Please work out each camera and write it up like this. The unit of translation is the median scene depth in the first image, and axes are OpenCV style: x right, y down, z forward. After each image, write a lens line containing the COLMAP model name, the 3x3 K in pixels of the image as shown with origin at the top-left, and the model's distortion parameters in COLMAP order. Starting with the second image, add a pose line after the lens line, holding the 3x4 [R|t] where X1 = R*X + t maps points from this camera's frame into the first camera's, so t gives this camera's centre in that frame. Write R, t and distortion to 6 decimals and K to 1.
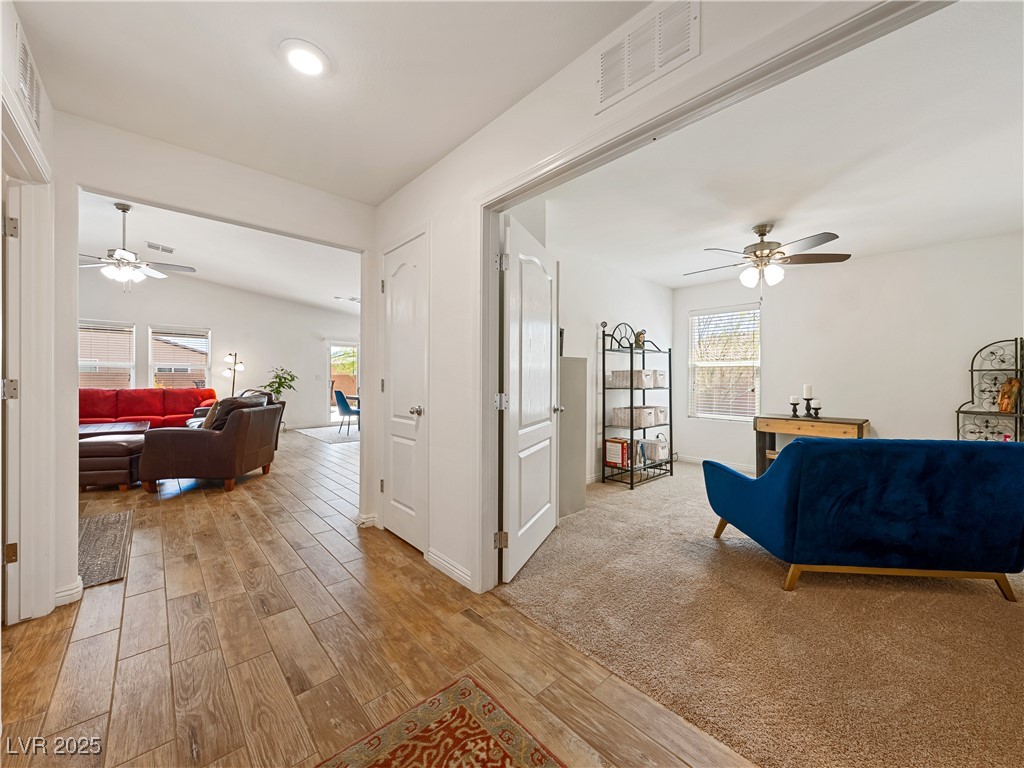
lens RADIAL K [[390.1, 0, 517.2], [0, 390.1, 382.8], [0, 0, 1]] dist [0.000071, 0.000110]
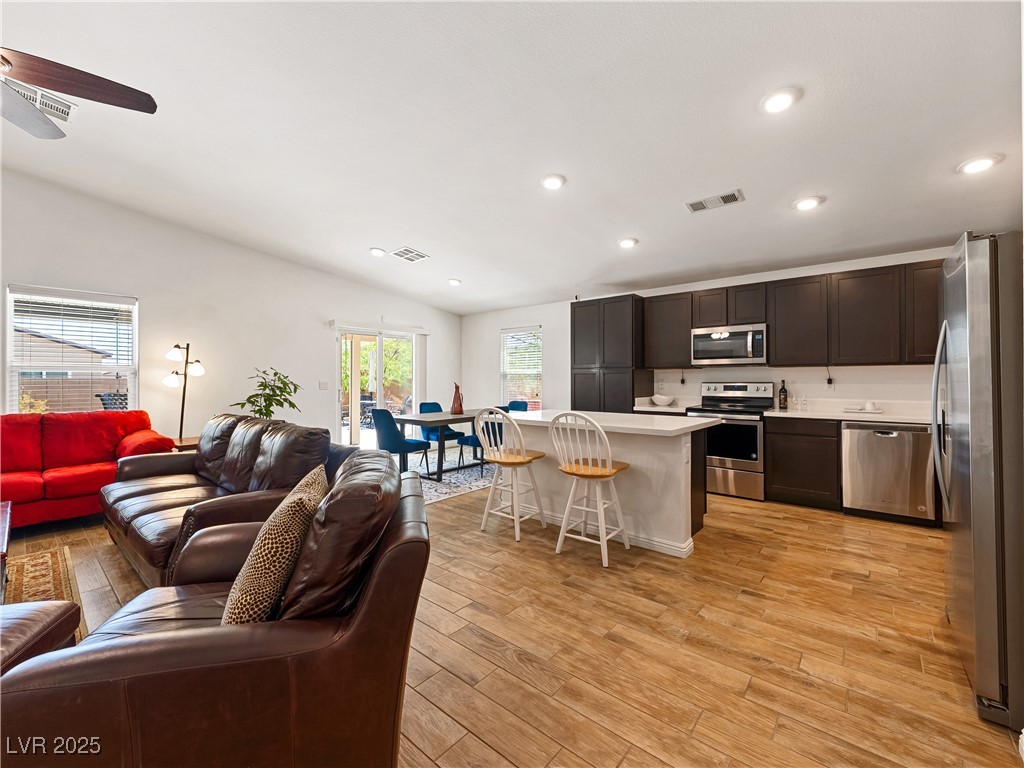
lens RADIAL K [[424.1, 0, 517.3], [0, 424.1, 379.5], [0, 0, 1]] dist [0.000269, -0.000081]
pose [[0.992629, -0.008645, 0.120887, -0.679401], [0.009821, 0.999910, -0.009136, -0.032833], [-0.120797, 0.010256, 0.992624, 0.717055]]
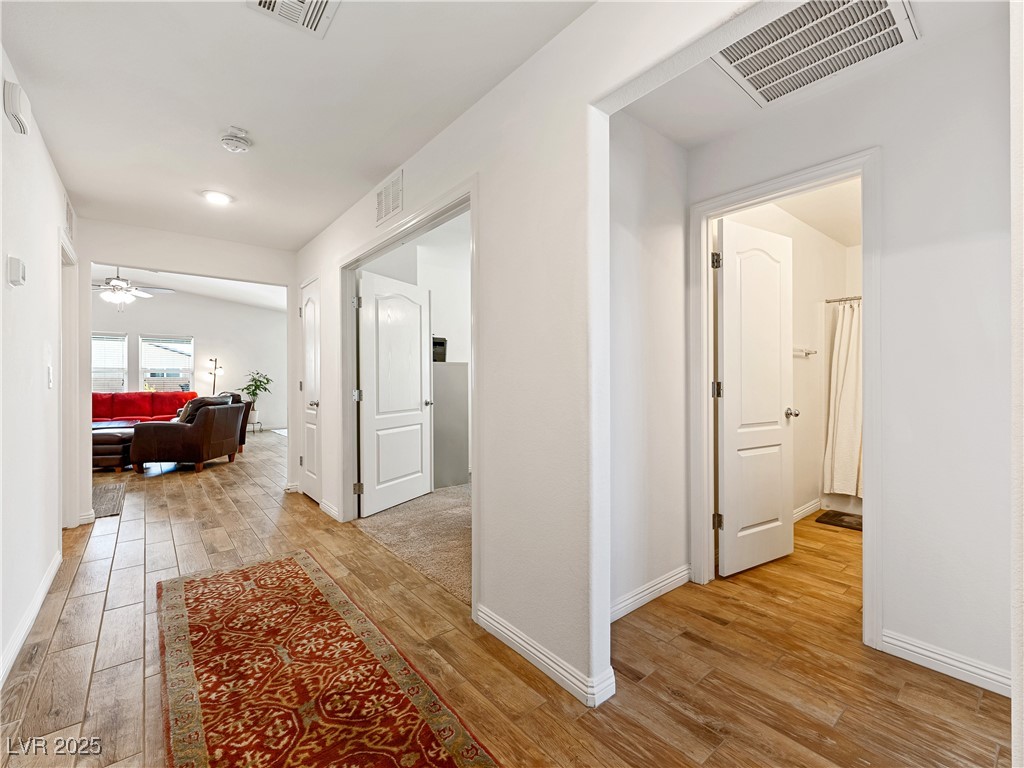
lens RADIAL K [[446.2, 0, 518.3], [0, 446.2, 380.4], [0, 0, 1]] dist [-0.001220, 0.000127]
pose [[0.998295, -0.011790, -0.057162, 0.374799], [0.011389, 0.999908, -0.007344, 0.005676], [0.057244, 0.006680, 0.998338, -0.374777]]
